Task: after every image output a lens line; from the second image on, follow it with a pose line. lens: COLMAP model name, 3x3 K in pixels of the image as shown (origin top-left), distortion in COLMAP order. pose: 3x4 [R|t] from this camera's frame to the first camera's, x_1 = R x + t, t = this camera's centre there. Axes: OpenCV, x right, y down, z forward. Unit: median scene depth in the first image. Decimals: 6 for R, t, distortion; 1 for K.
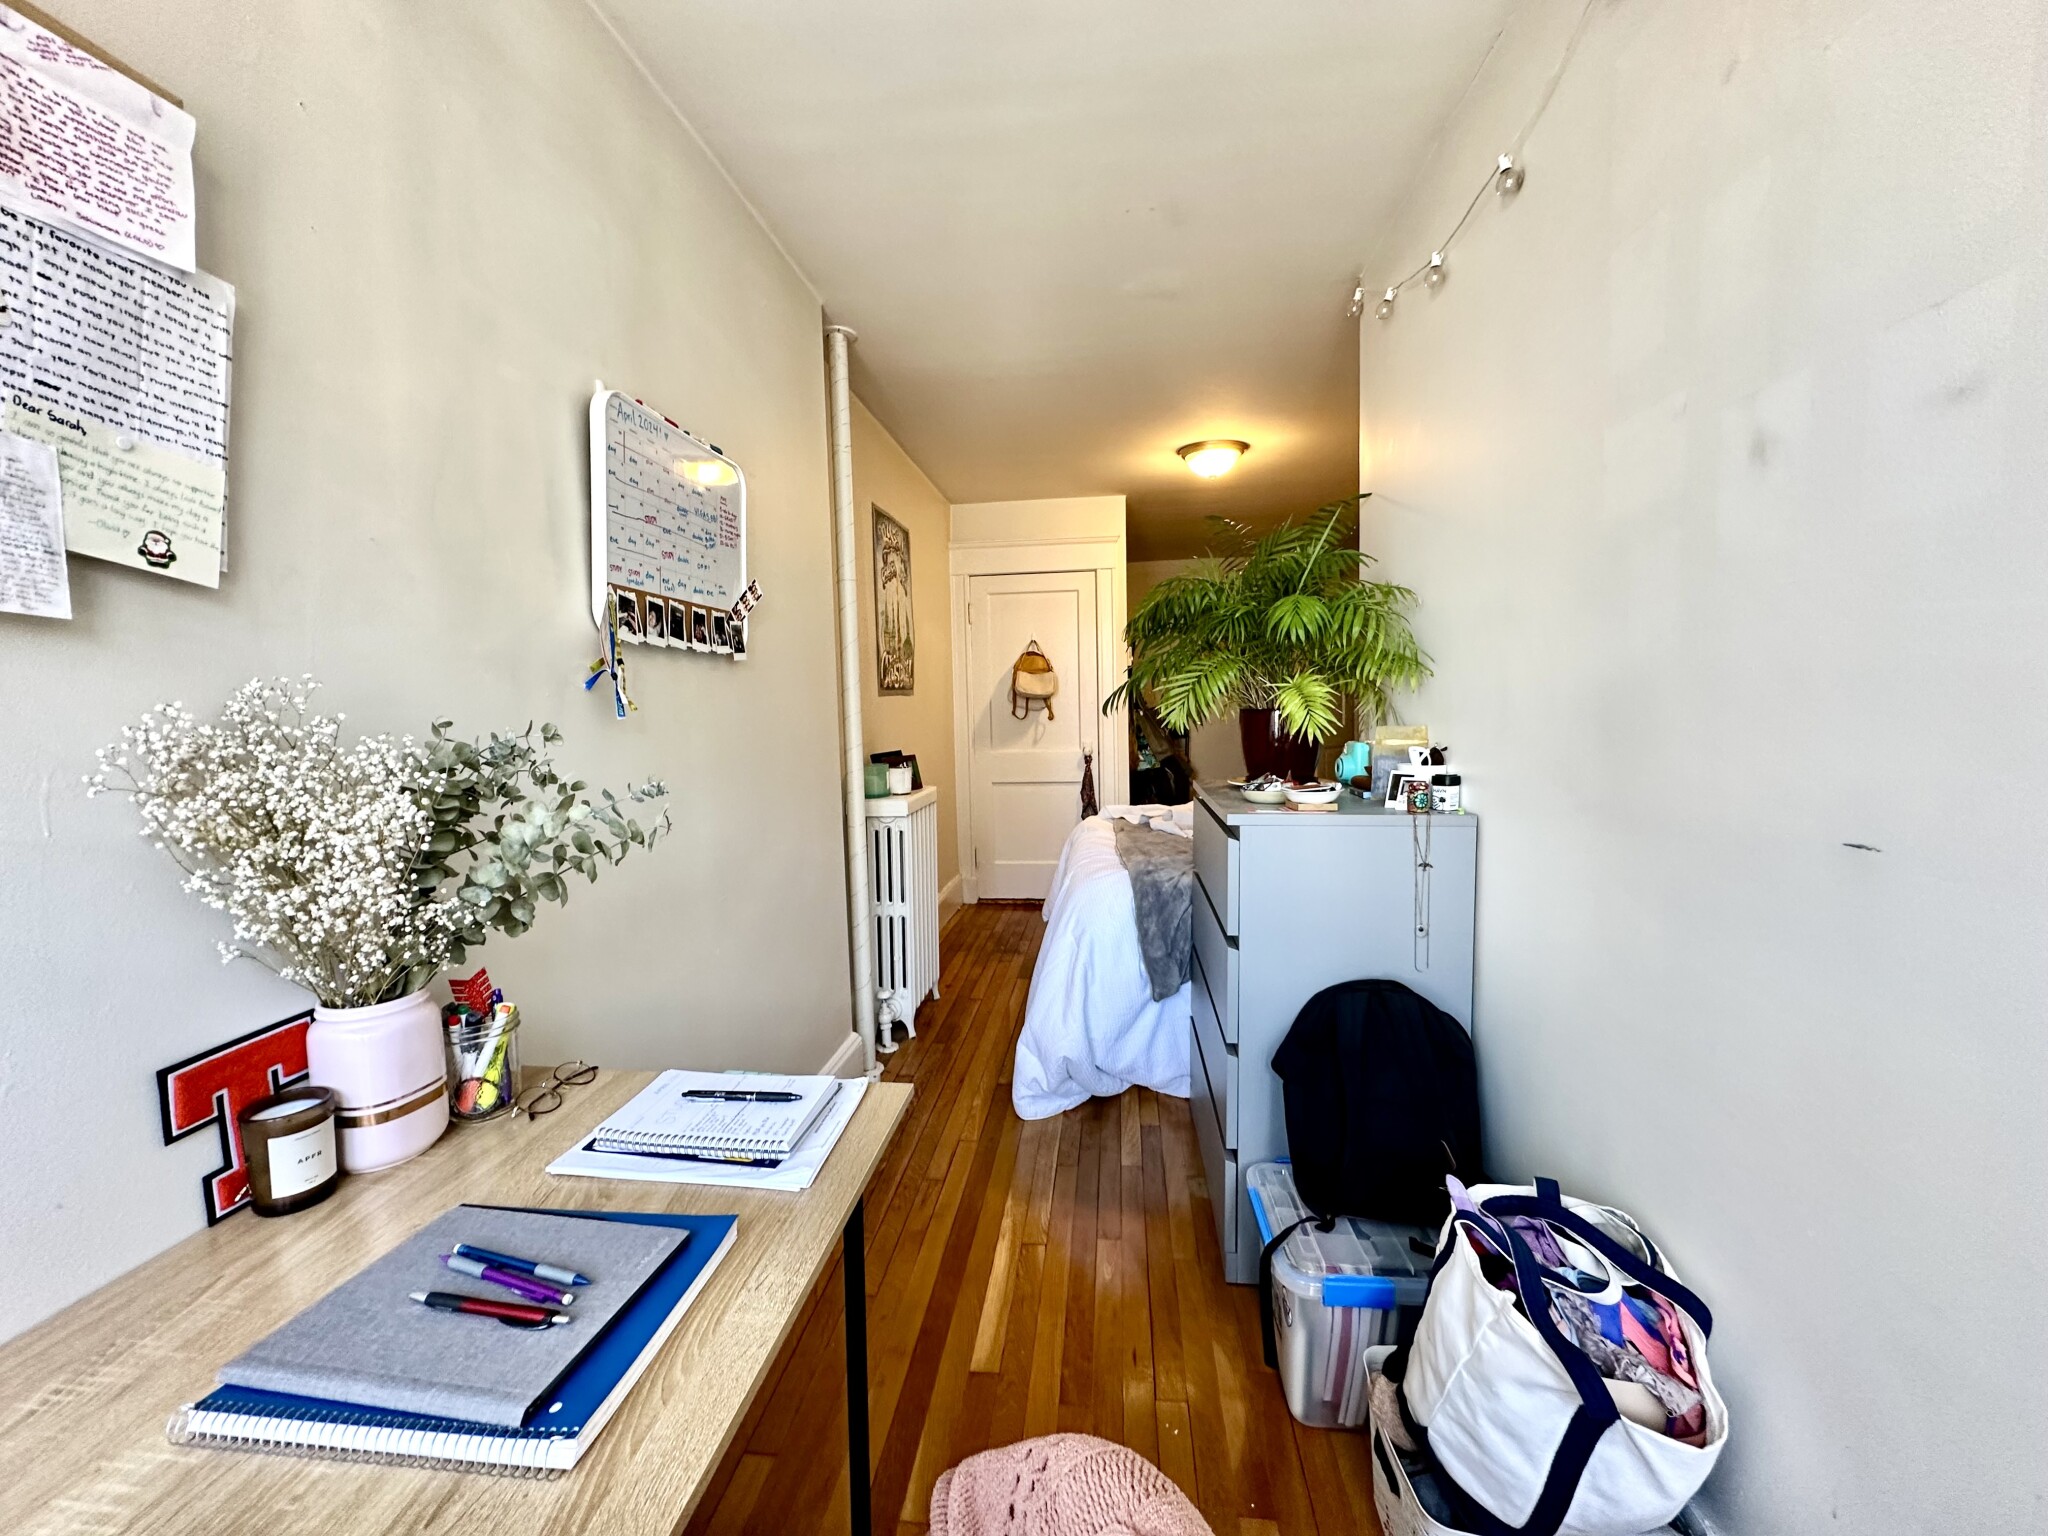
lens RADIAL K [[817.0, 0, 1032.1], [0, 817.0, 761.0], [0, 0, 1]] dist [-0.003232, 0.001320]
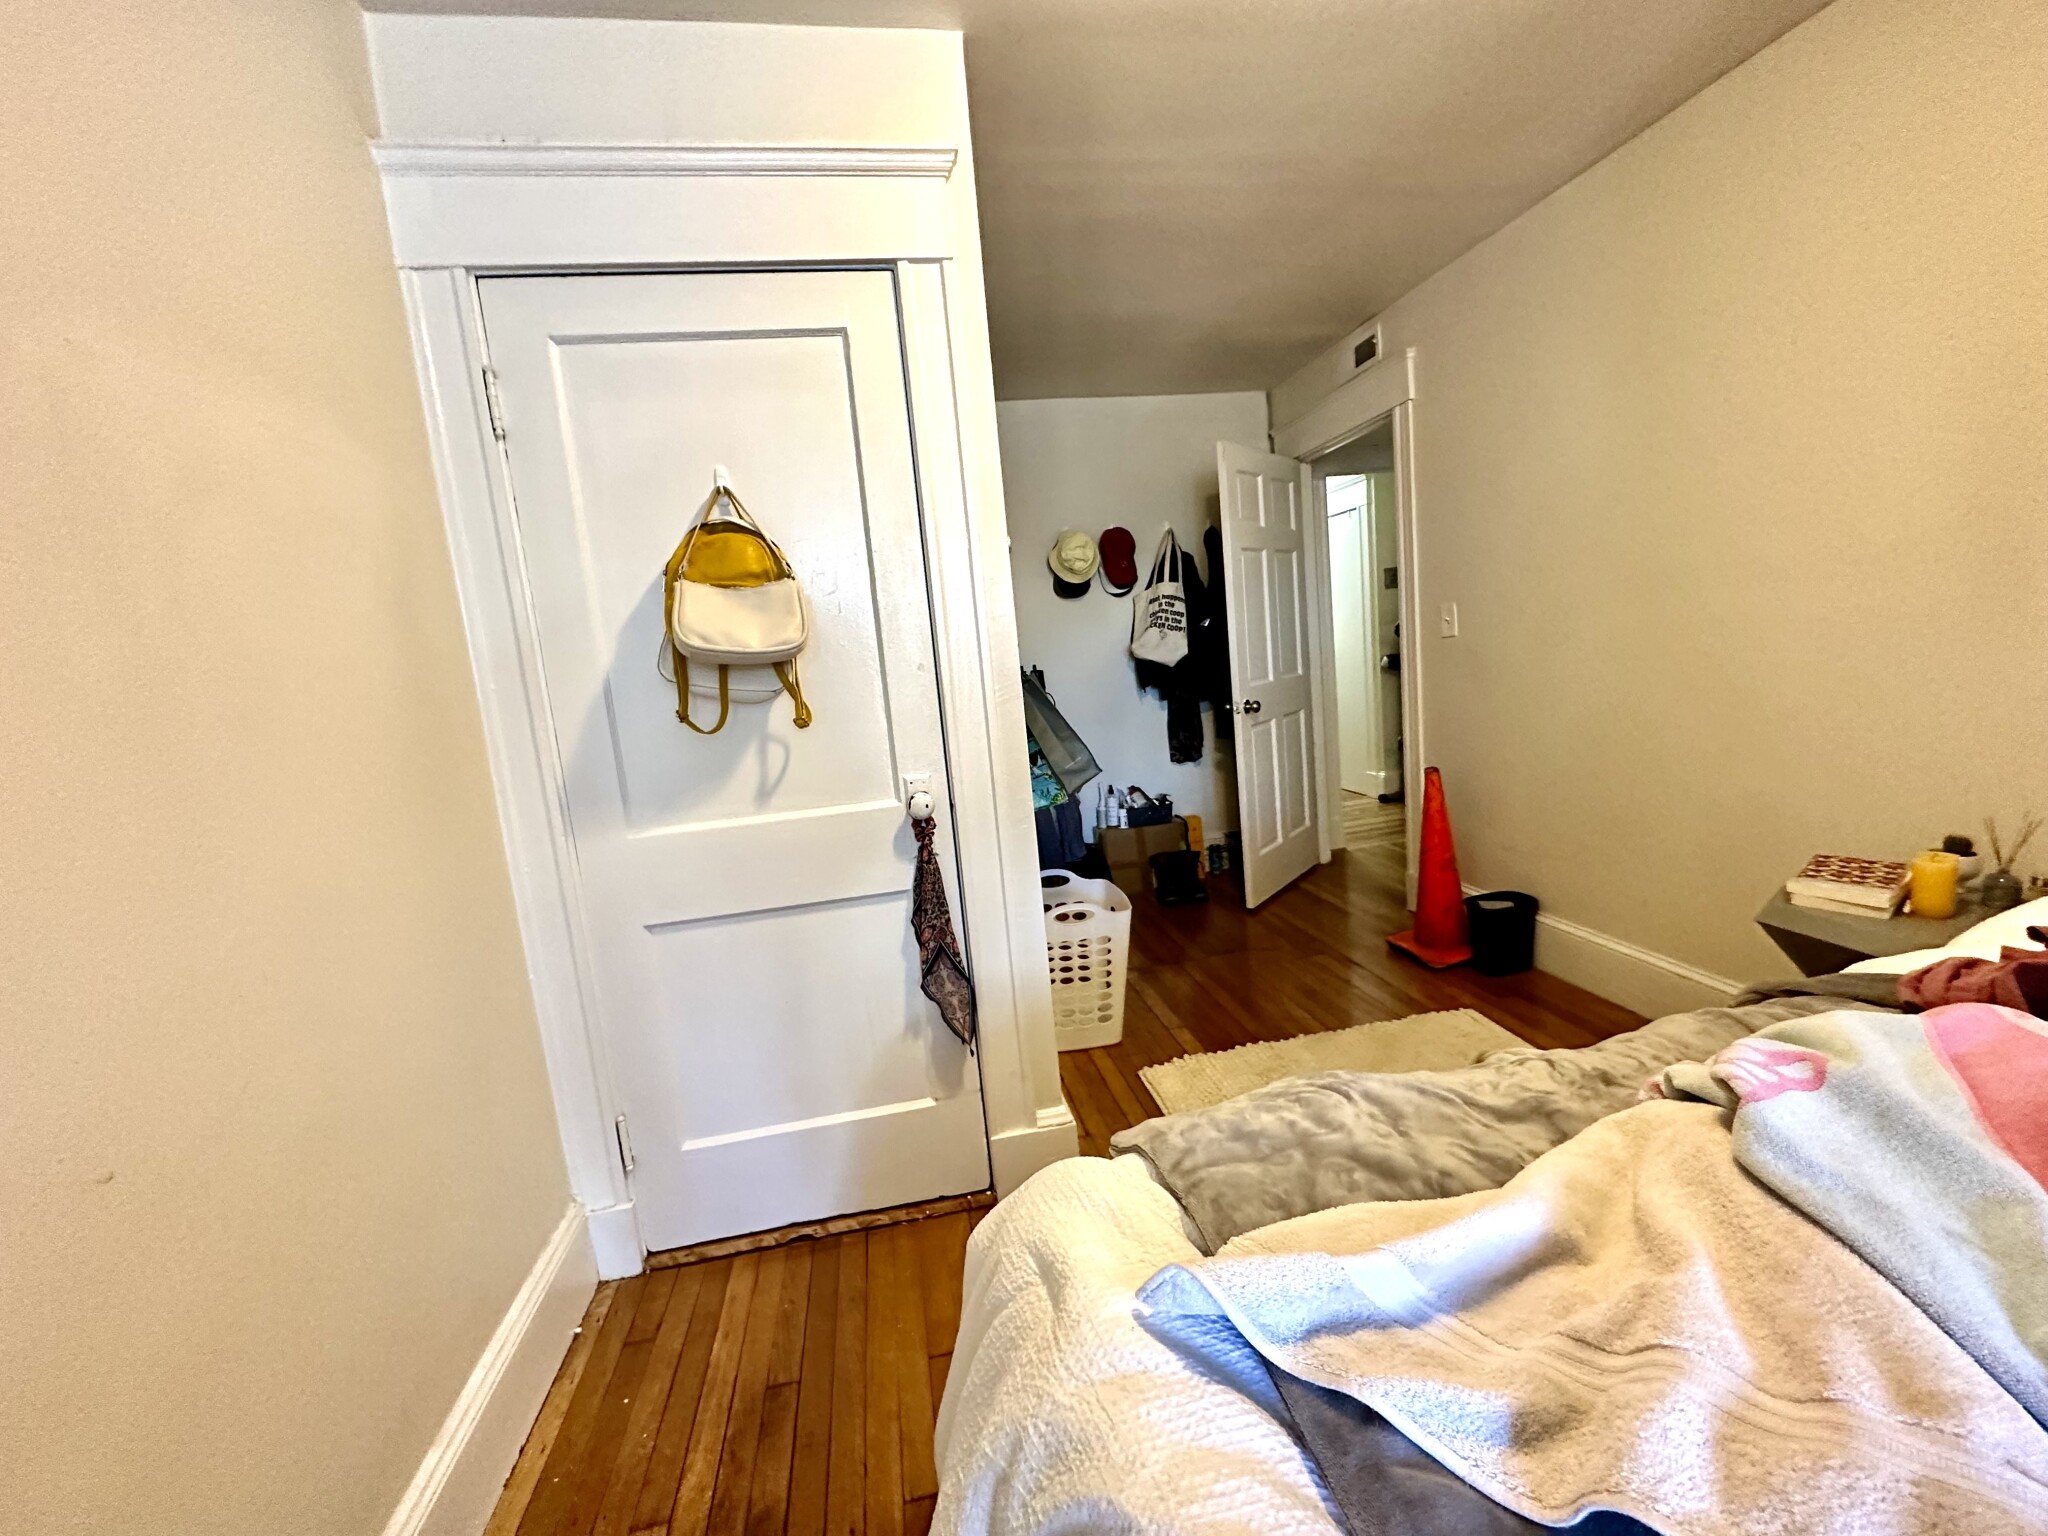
lens RADIAL K [[817.0, 0, 1018.2], [0, 817.0, 765.0], [0, 0, 1]] dist [-0.003232, 0.001320]
pose [[0.955514, -0.108017, 0.274455, 0.013446], [0.093618, 0.993479, 0.065075, -0.048642], [-0.279695, -0.036487, 0.959395, 0.650801]]
